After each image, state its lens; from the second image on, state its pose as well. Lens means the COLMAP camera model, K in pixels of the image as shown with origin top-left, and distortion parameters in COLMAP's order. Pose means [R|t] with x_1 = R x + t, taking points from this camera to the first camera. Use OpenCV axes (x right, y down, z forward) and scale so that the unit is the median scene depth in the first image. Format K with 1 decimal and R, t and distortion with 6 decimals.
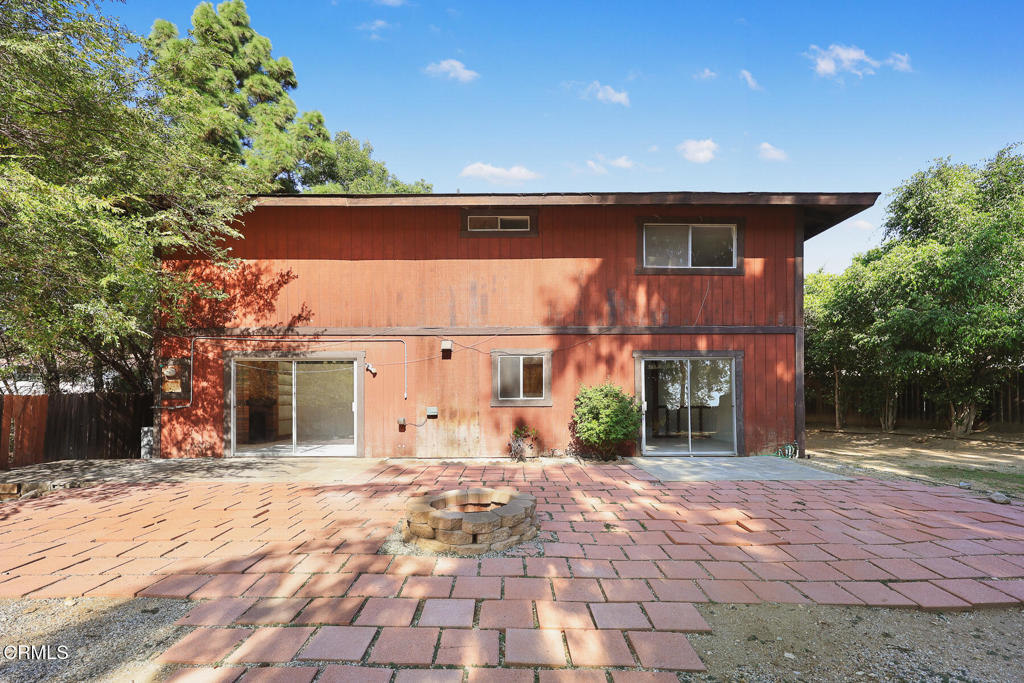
lens RADIAL K [[417.8, 0, 512.0], [0, 417.8, 395.0], [0, 0, 1]] dist [0.000536, 0.000232]
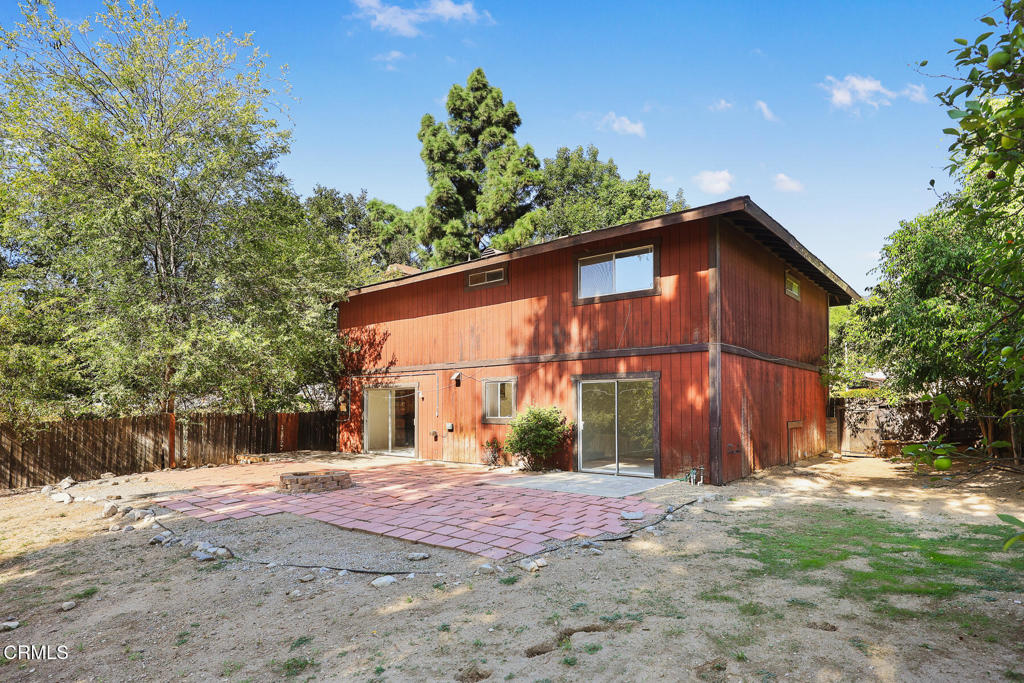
lens RADIAL K [[547.6, 0, 510.9], [0, 547.6, 401.4], [0, 0, 1]] dist [0.001105, 0.000361]
pose [[0.761211, -0.010408, -0.648421, 1.095541], [-0.001712, 0.999835, -0.018059, -0.010685], [0.648502, 0.014857, 0.761068, -0.202649]]
